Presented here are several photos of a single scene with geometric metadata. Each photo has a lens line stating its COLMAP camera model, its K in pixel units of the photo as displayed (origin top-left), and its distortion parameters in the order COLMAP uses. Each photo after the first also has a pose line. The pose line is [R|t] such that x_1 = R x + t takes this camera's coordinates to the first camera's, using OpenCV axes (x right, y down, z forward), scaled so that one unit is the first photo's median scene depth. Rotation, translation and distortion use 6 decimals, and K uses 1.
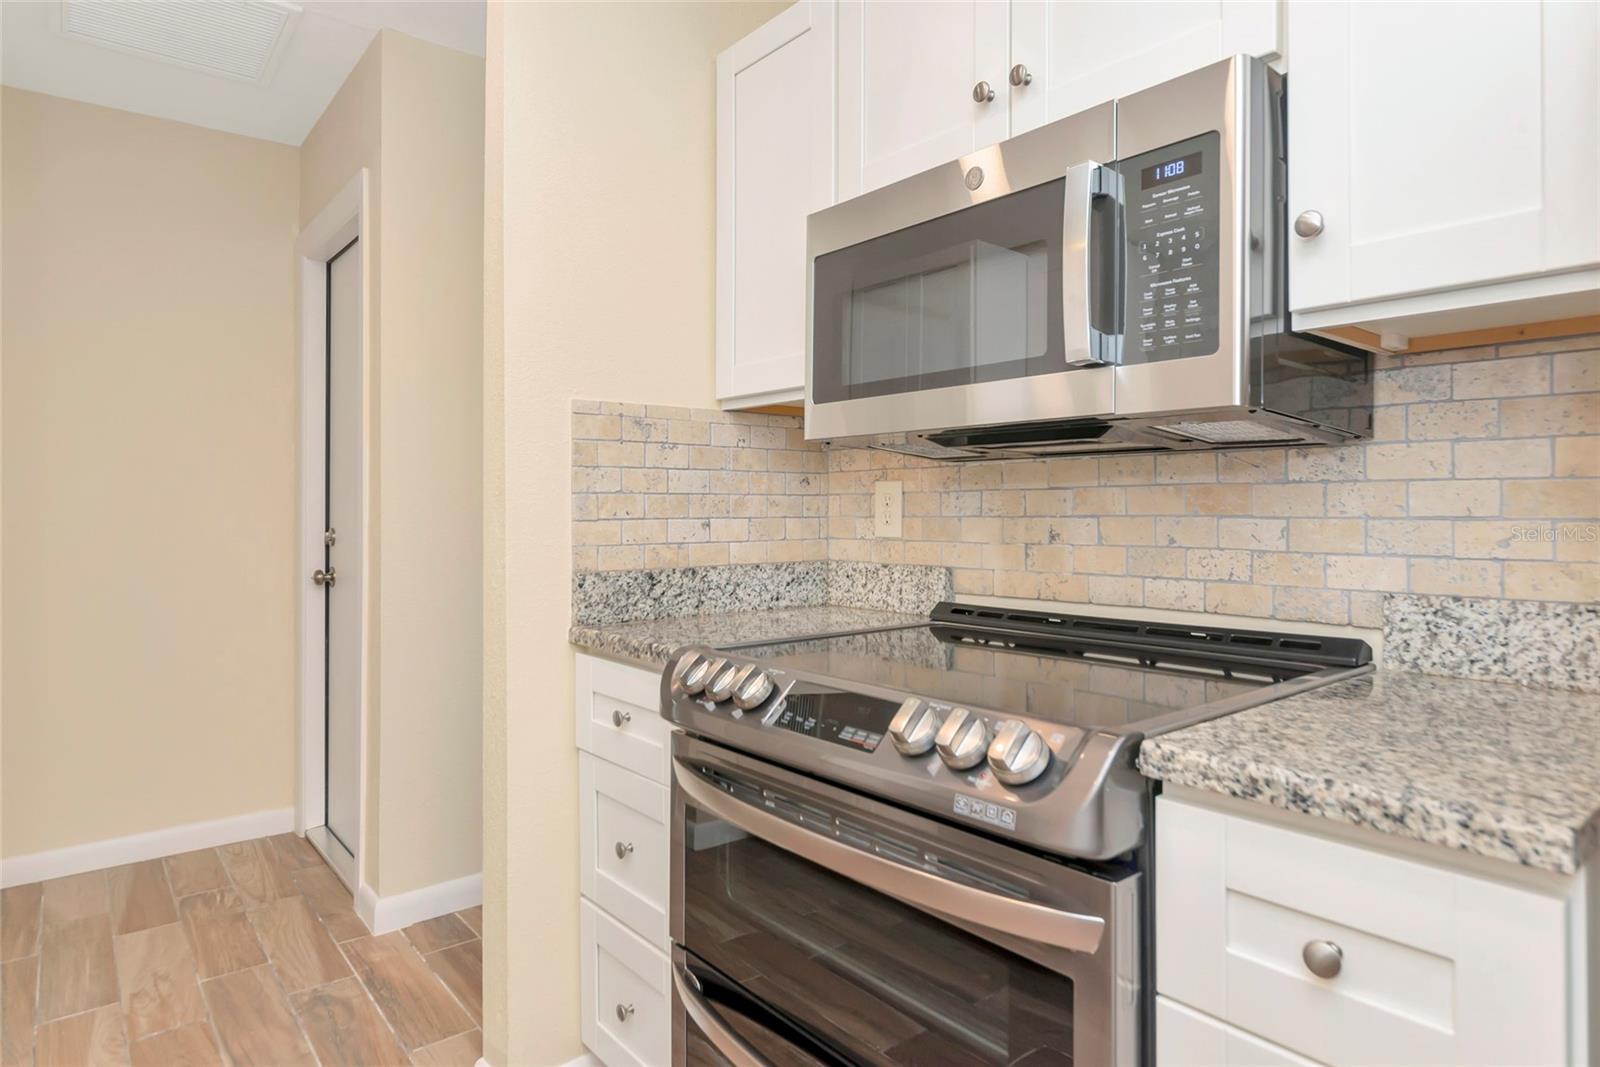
lens RADIAL K [[909.0, 0, 802.1], [0, 909.0, 476.3], [0, 0, 1]] dist [0.002521, -0.001438]
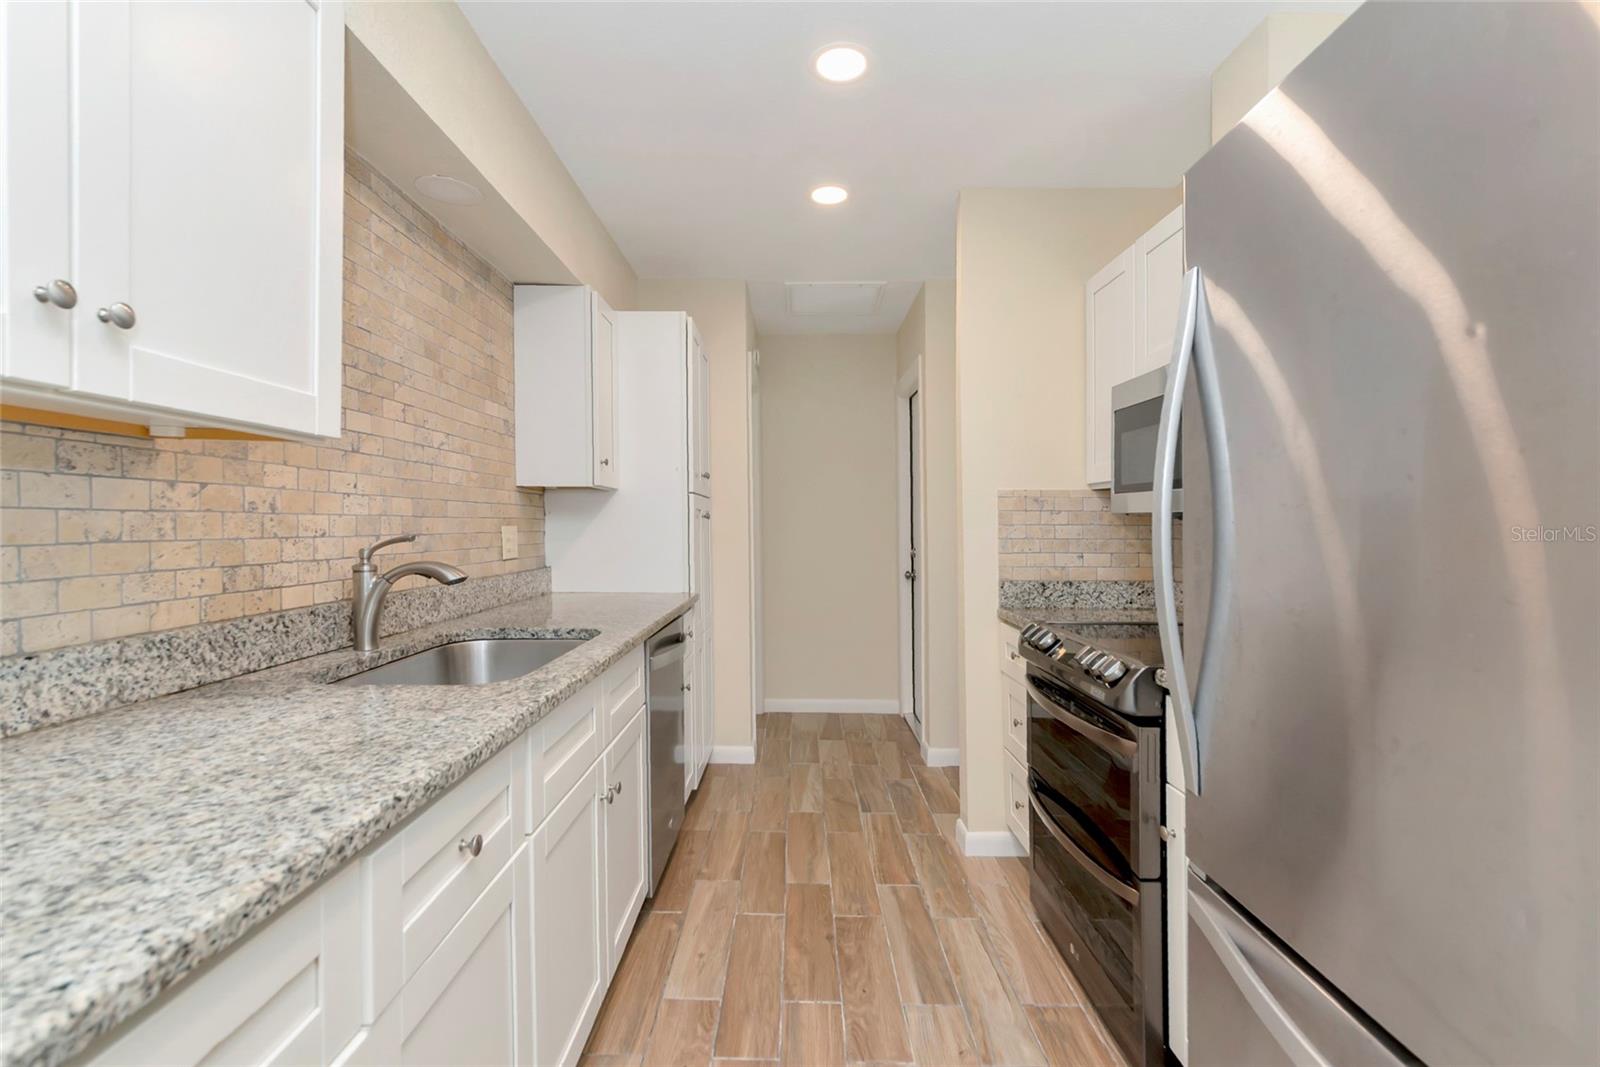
lens RADIAL K [[709.6, 0, 802.9], [0, 709.6, 524.8], [0, 0, 1]] dist [-0.000271, -0.000061]
pose [[0.777449, 0.004430, -0.628931, 0.315070], [0.017257, 0.999448, 0.028372, -0.052092], [0.628709, -0.032912, 0.776944, -0.361019]]
